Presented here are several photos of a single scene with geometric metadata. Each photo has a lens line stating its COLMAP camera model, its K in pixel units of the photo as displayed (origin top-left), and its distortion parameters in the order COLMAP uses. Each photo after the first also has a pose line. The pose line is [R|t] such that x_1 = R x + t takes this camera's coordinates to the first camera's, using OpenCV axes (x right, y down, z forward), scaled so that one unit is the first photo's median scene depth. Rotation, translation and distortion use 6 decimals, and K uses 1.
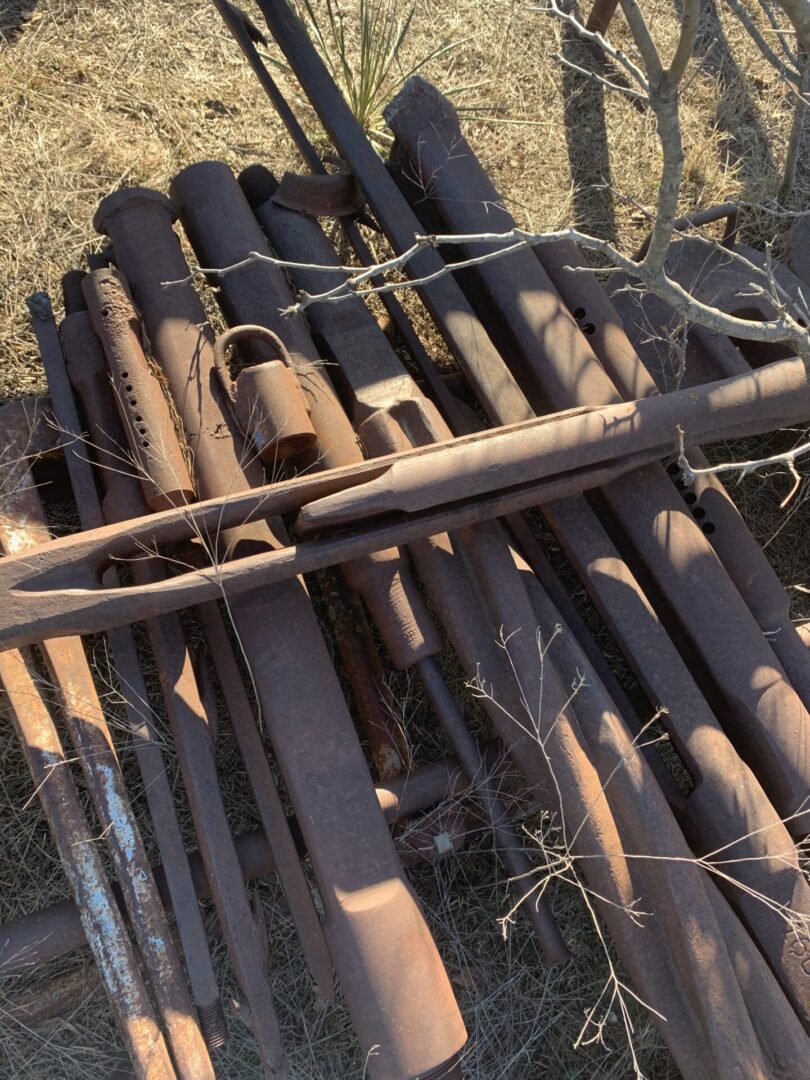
lens RADIAL K [[835.3, 0, 405.0], [0, 835.3, 540.0], [0, 0, 1]] dist [0.009818, -0.002877]
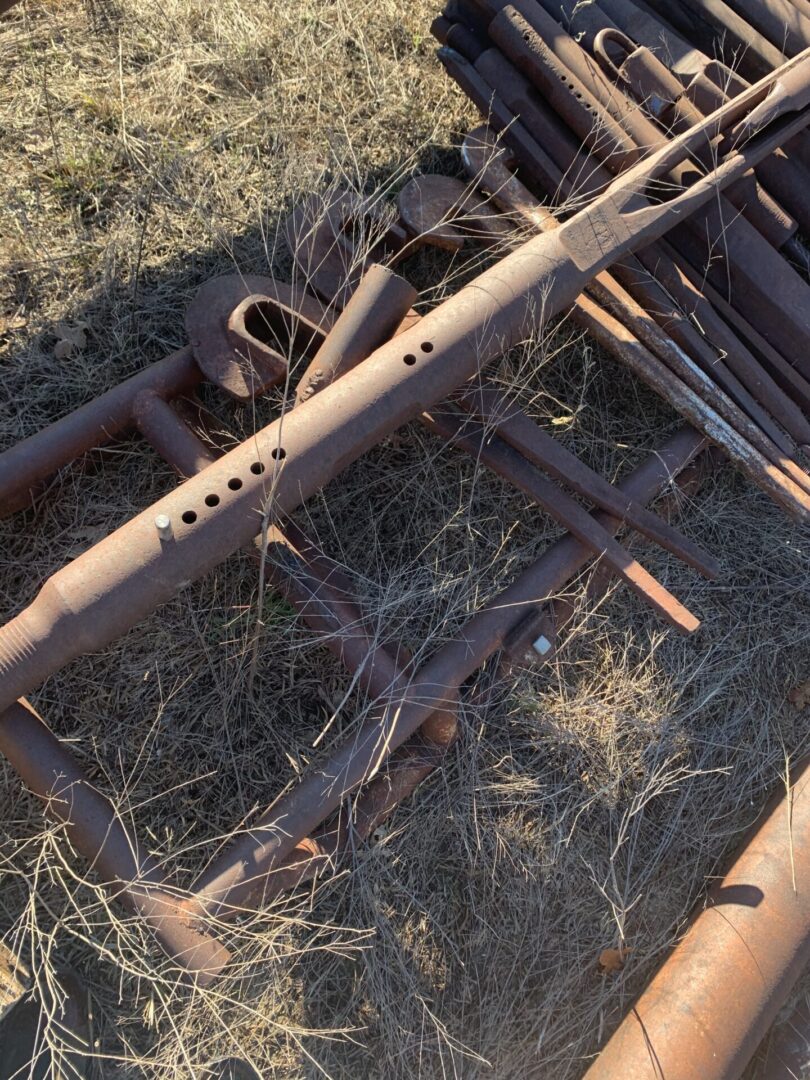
lens RADIAL K [[829.2, 0, 405.7], [0, 829.2, 533.3], [0, 0, 1]] dist [0.020466, -0.009805]
pose [[0.925205, -0.342893, 0.162541, -1.008283], [0.319239, 0.934898, 0.155090, 0.190560], [-0.205138, -0.091601, 0.974437, -0.305879]]
